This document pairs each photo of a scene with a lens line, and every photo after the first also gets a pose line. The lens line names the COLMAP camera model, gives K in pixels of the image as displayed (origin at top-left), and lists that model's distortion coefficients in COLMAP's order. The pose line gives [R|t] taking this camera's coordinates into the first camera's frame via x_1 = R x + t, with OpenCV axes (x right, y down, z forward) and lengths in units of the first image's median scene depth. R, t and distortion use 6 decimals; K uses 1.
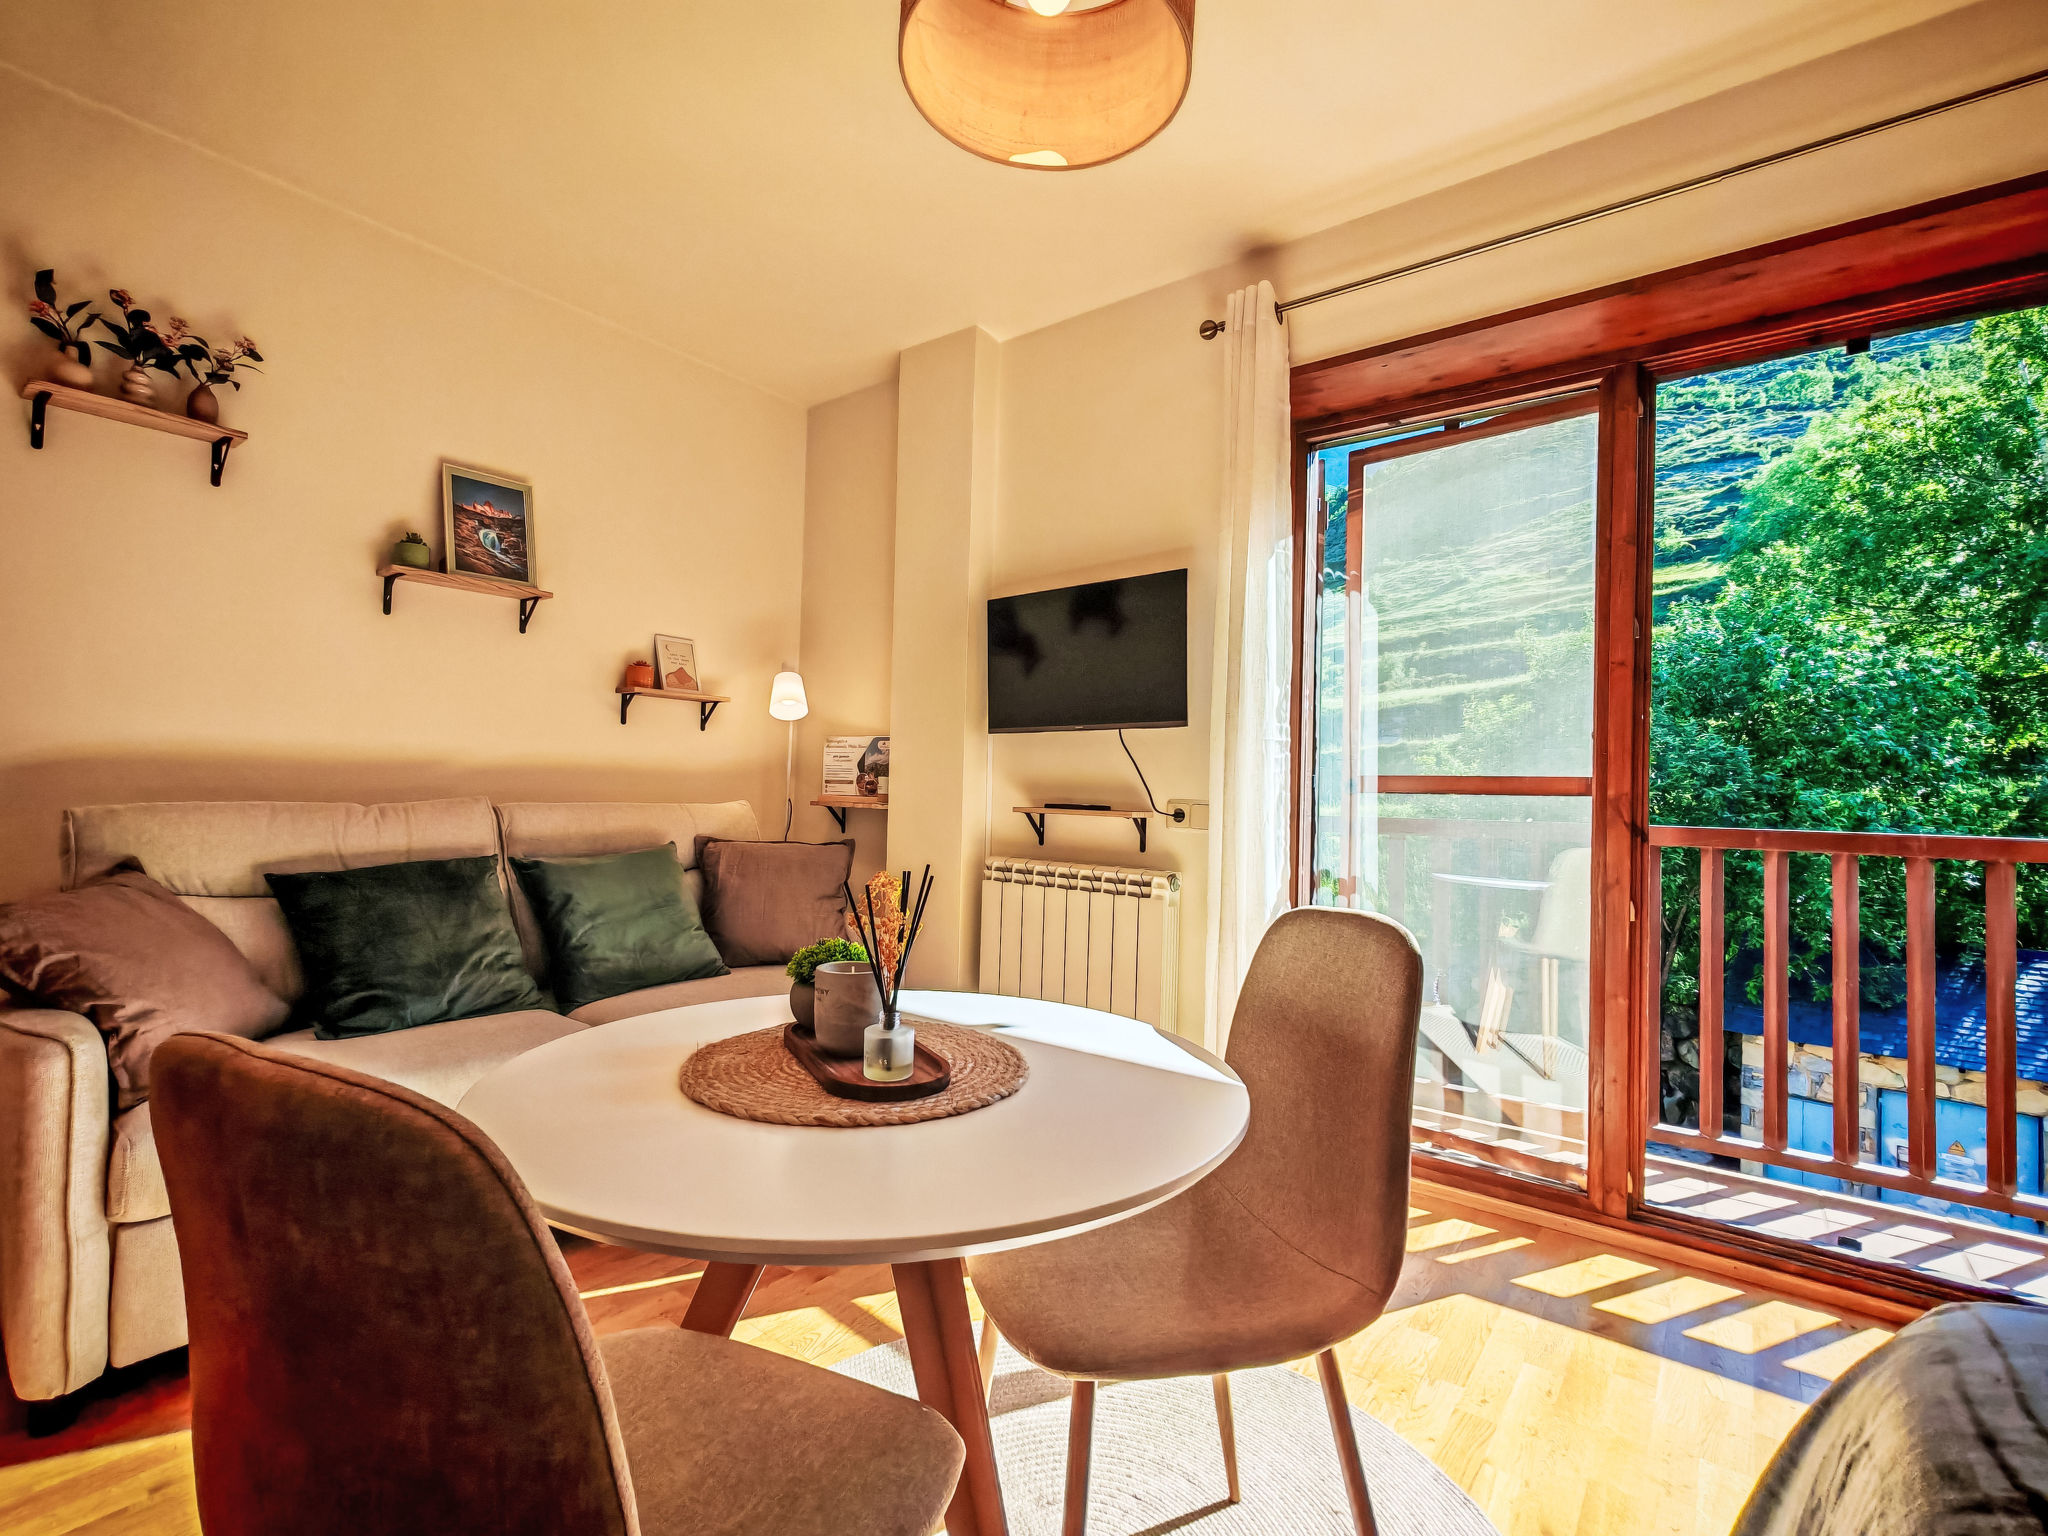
lens RADIAL K [[944.2, 0, 1019.7], [0, 944.2, 772.2], [0, 0, 1]] dist [-0.002039, 0.003216]
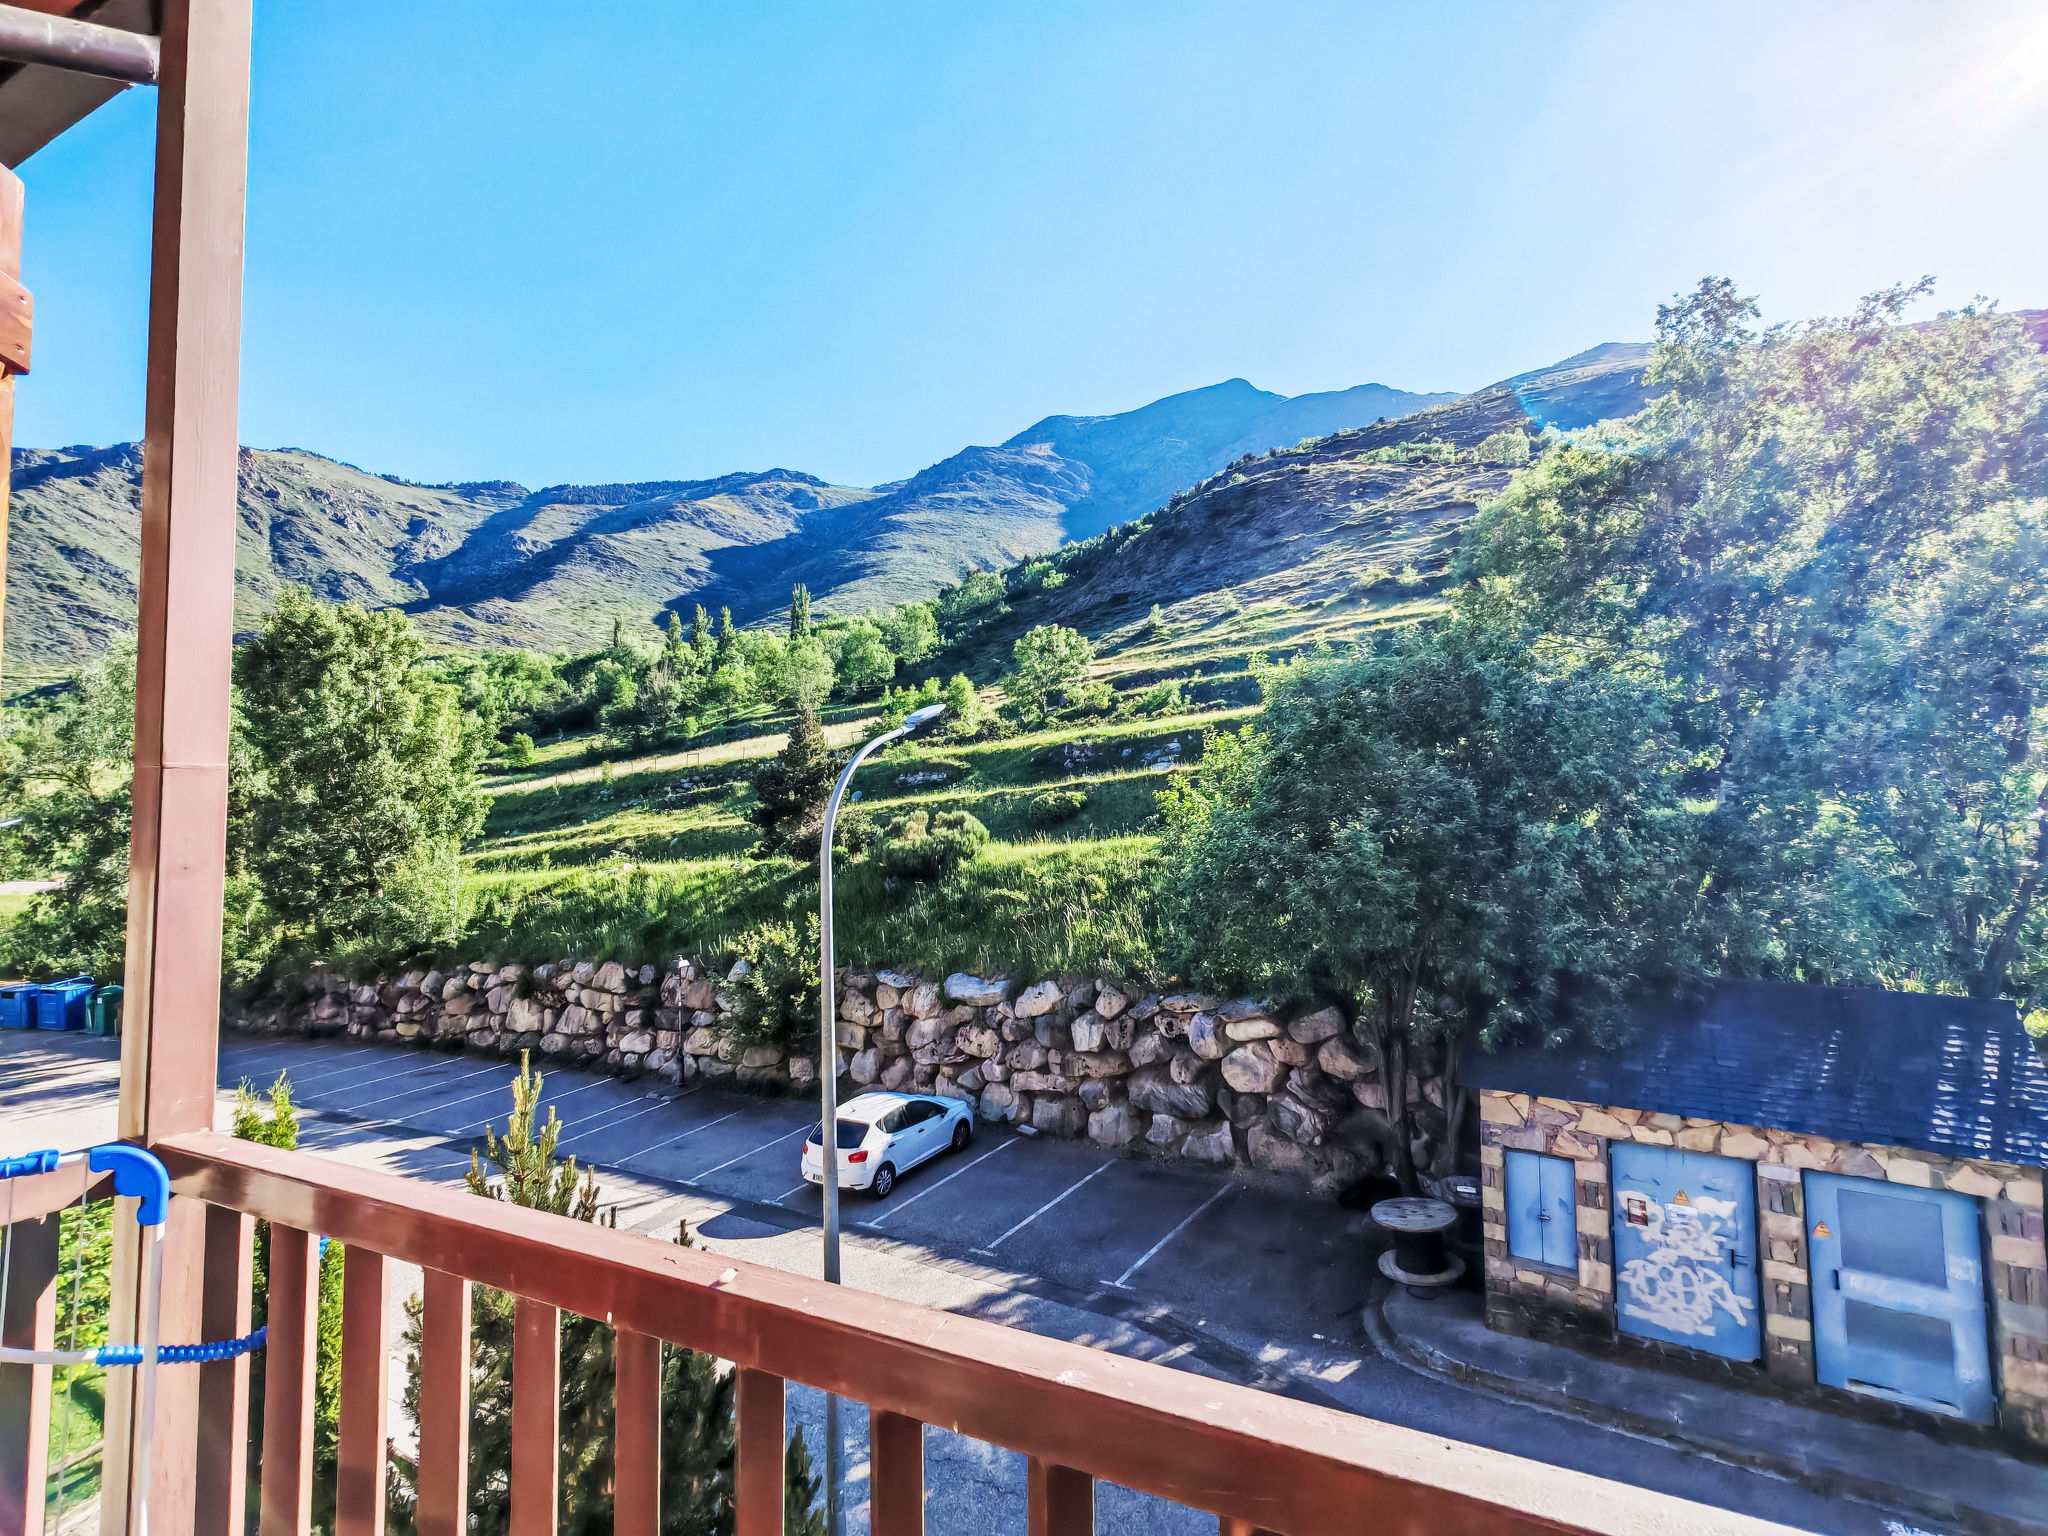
lens RADIAL K [[943.2, 0, 1013.0], [0, 943.2, 770.6], [0, 0, 1]] dist [-0.005918, 0.003620]
pose [[0.980209, -0.022029, 0.196737, 0.091597], [0.028105, 0.999209, -0.028144, -0.014576], [-0.195961, 0.033116, 0.980052, 0.112330]]
